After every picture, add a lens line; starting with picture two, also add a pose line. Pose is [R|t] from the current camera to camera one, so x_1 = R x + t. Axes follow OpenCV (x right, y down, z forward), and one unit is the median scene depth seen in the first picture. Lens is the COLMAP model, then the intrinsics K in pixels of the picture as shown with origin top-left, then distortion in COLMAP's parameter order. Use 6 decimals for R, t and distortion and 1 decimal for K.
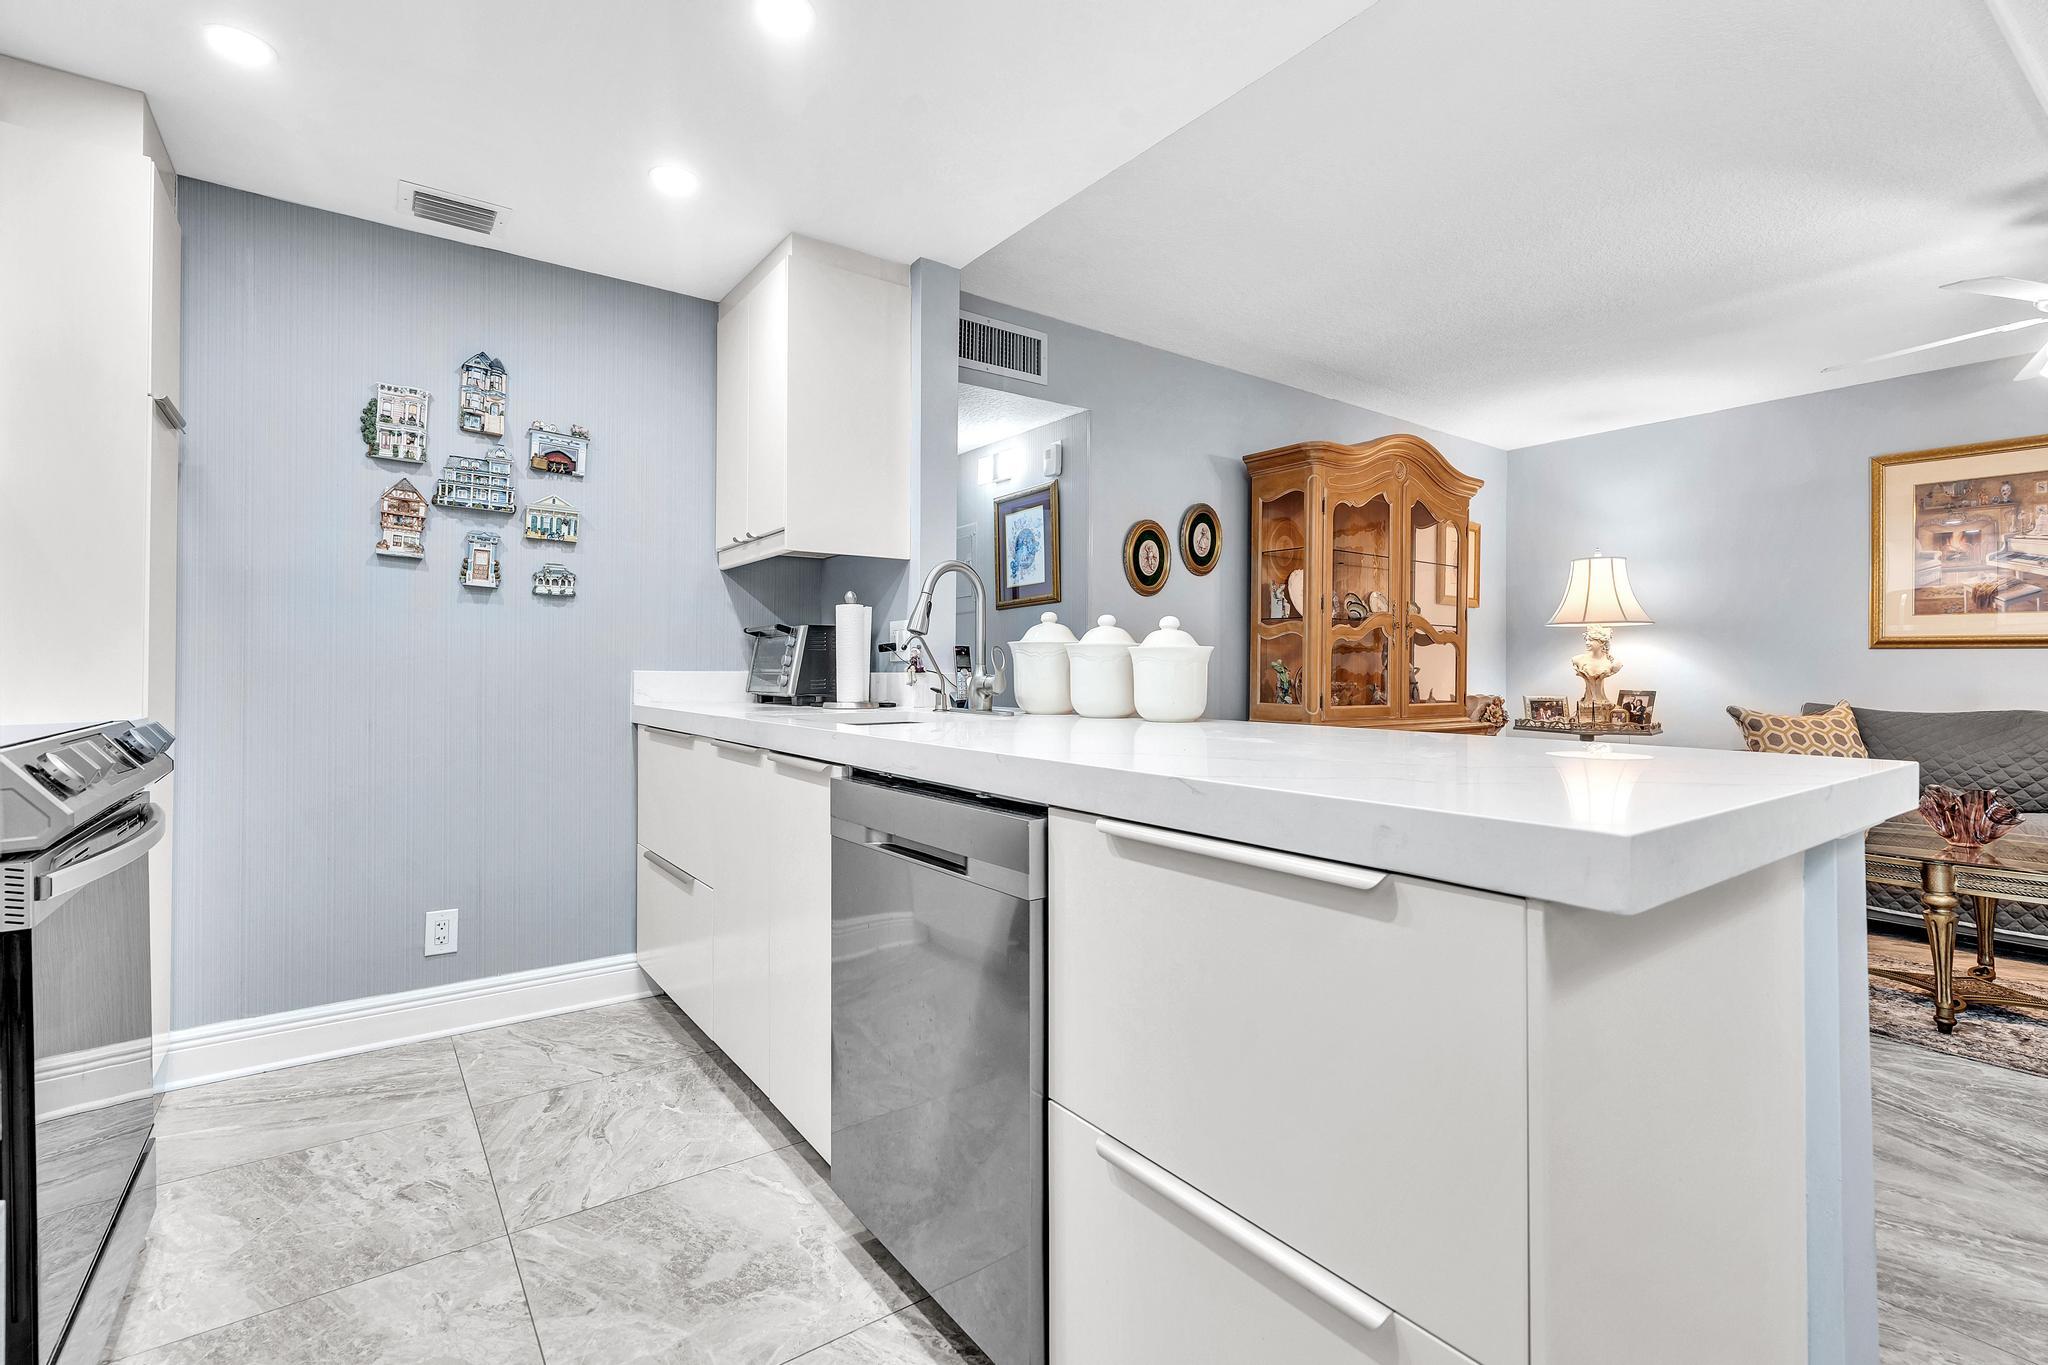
lens RADIAL K [[921.3, 0, 1022.5], [0, 921.3, 660.6], [0, 0, 1]] dist [-0.008019, 0.003587]
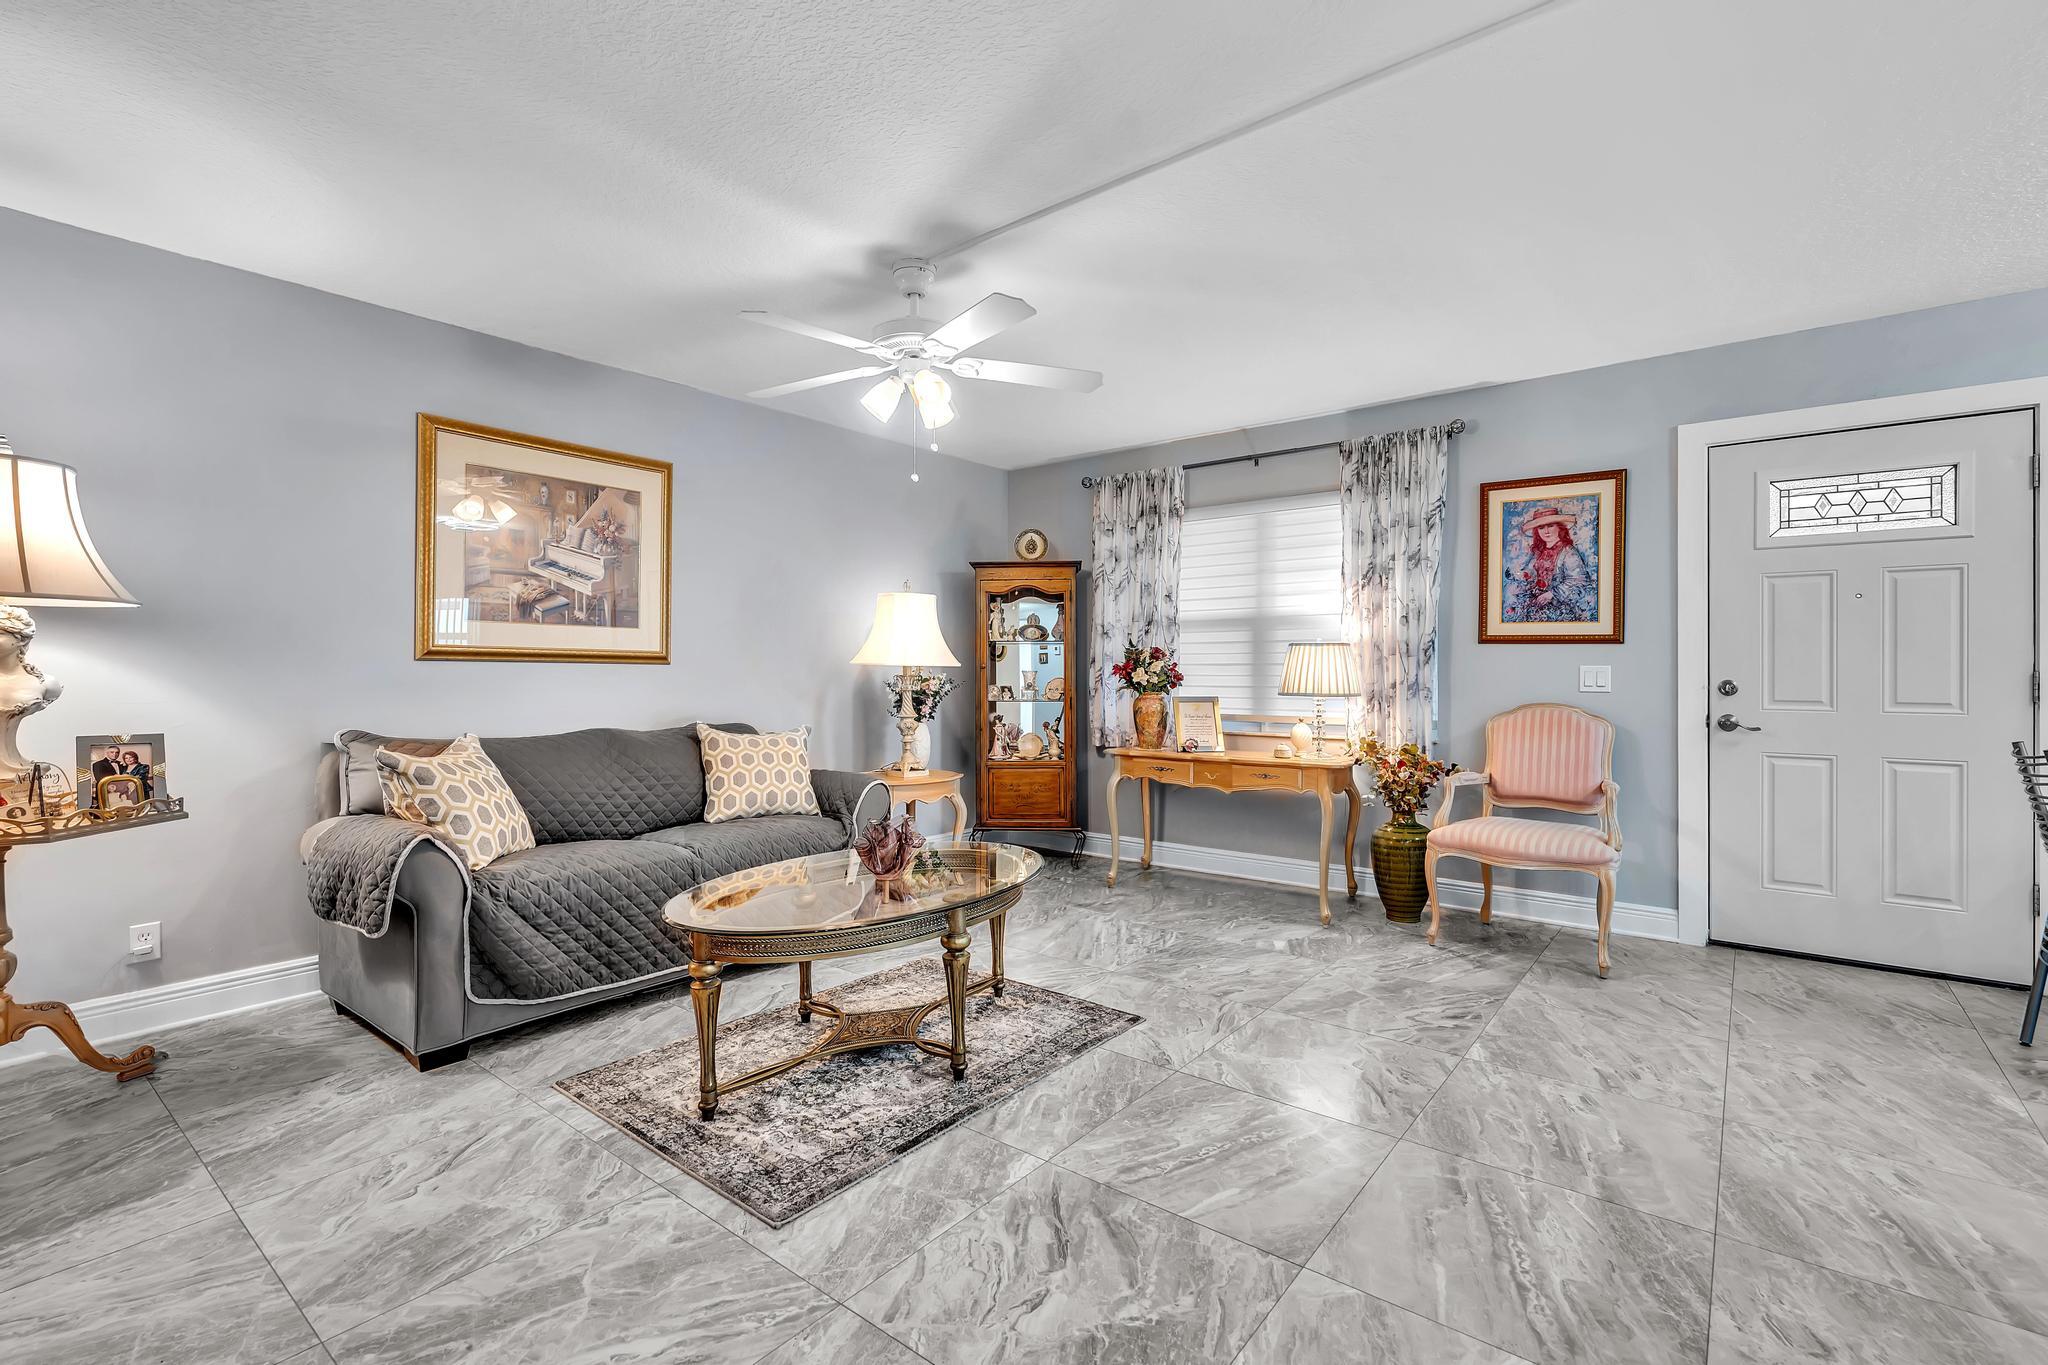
lens RADIAL K [[921.3, 0, 1022.5], [0, 921.3, 660.6], [0, 0, 1]] dist [-0.008019, 0.003587]
pose [[-0.261386, 0.005588, 0.965218, 0.067174], [-0.011074, 0.999900, -0.008788, -0.018419], [-0.965171, -0.012986, -0.261298, 1.164402]]
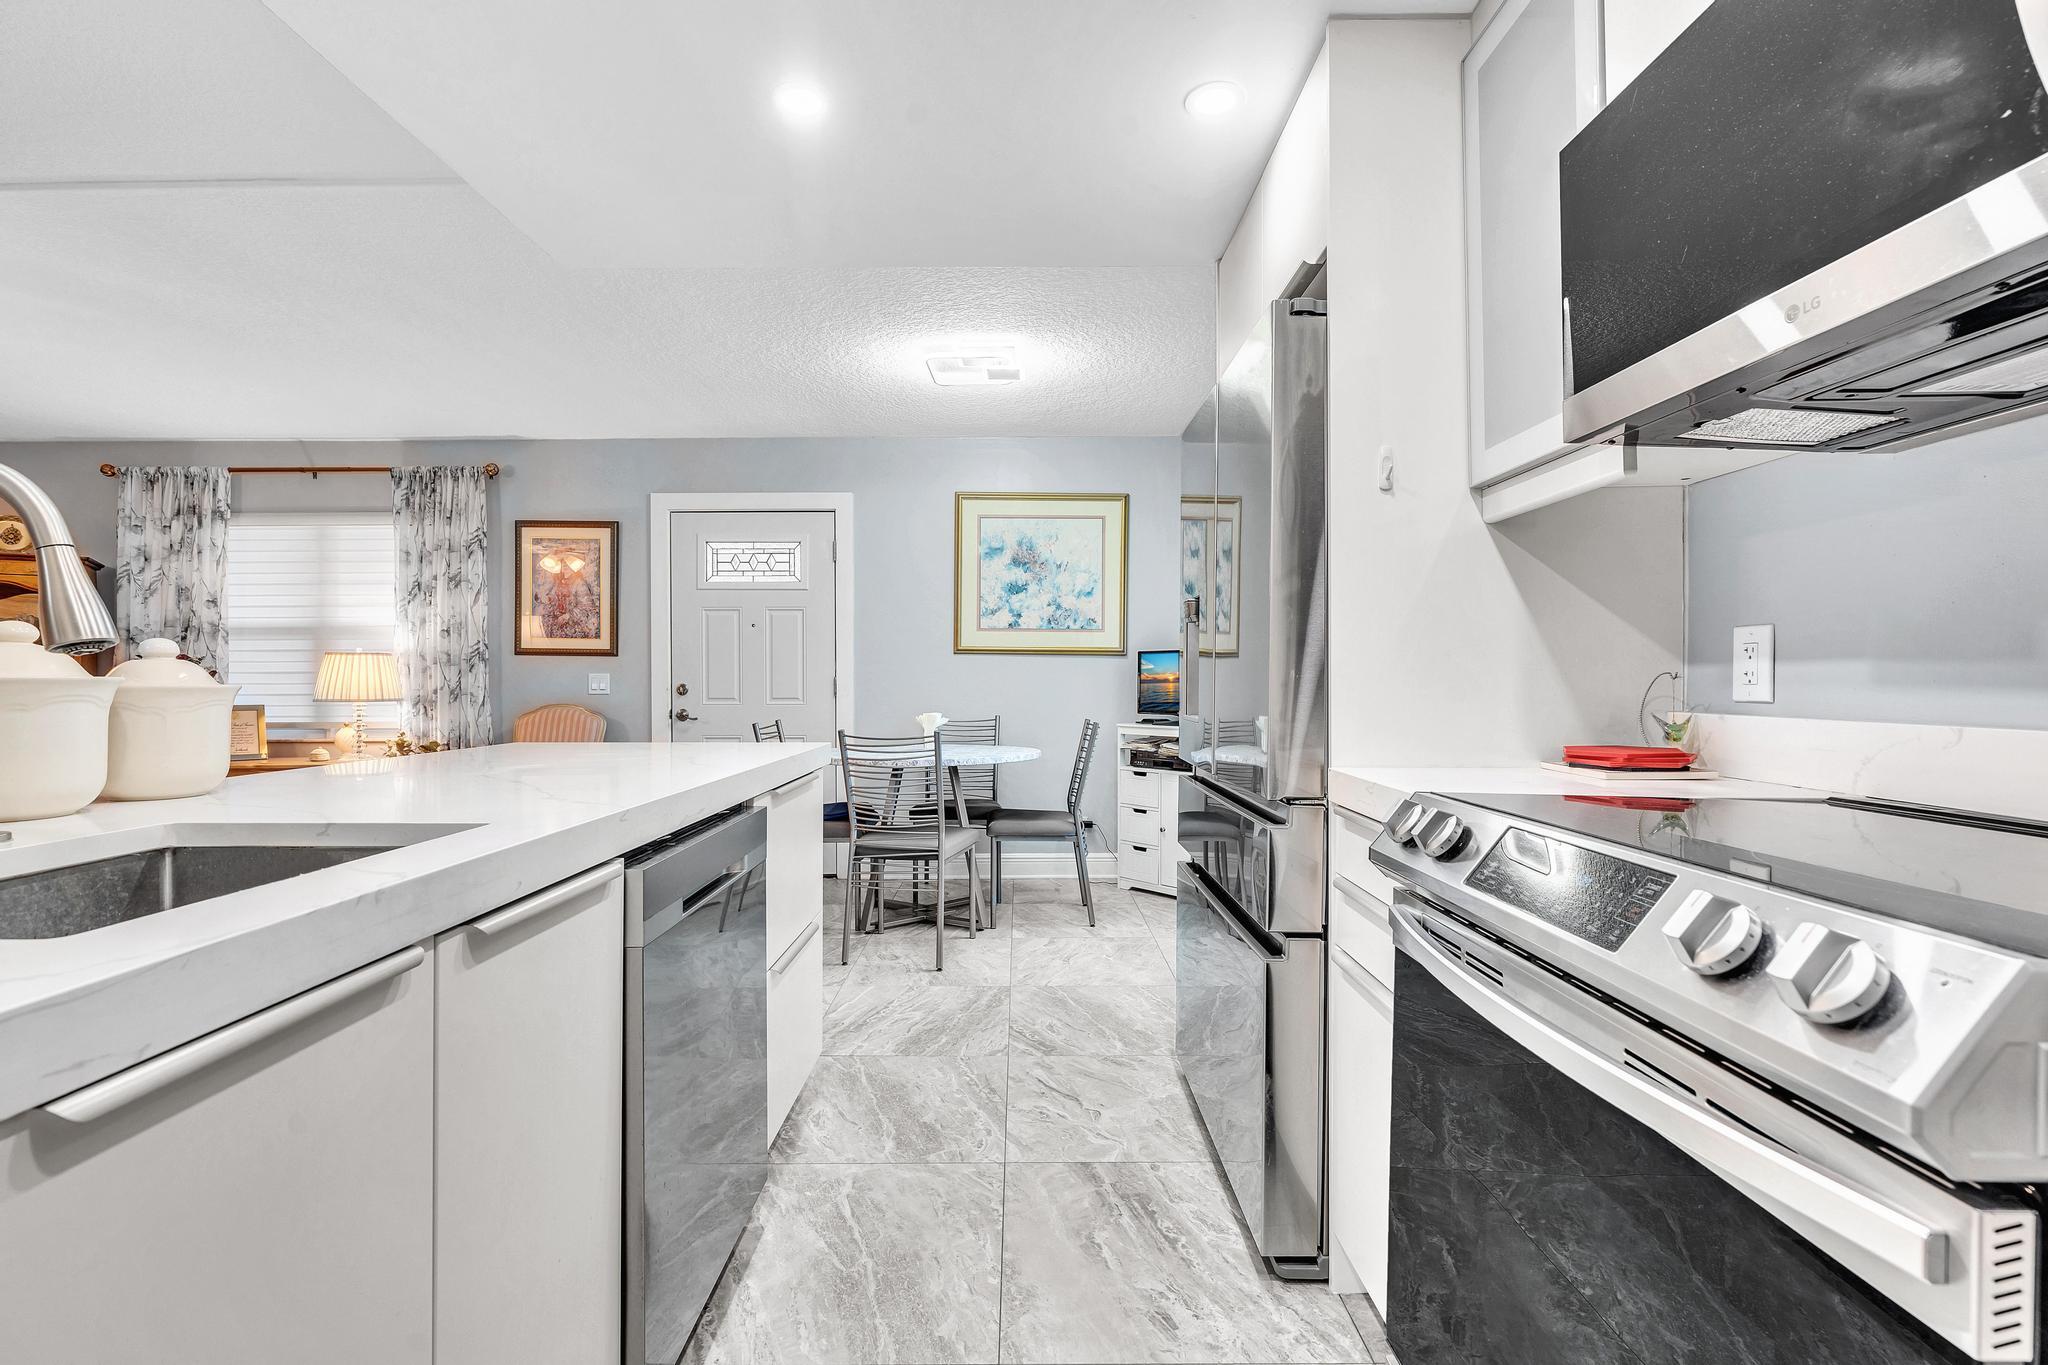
lens RADIAL K [[912.5, 0, 1024.0], [0, 912.5, 682.5], [0, 0, 1]] dist [-0.008669, 0.003545]
pose [[-0.810014, -0.002129, 0.586406, -0.551568], [-0.004823, 0.999984, -0.003032, -0.013653], [-0.586390, -0.005284, -0.810011, 0.884830]]
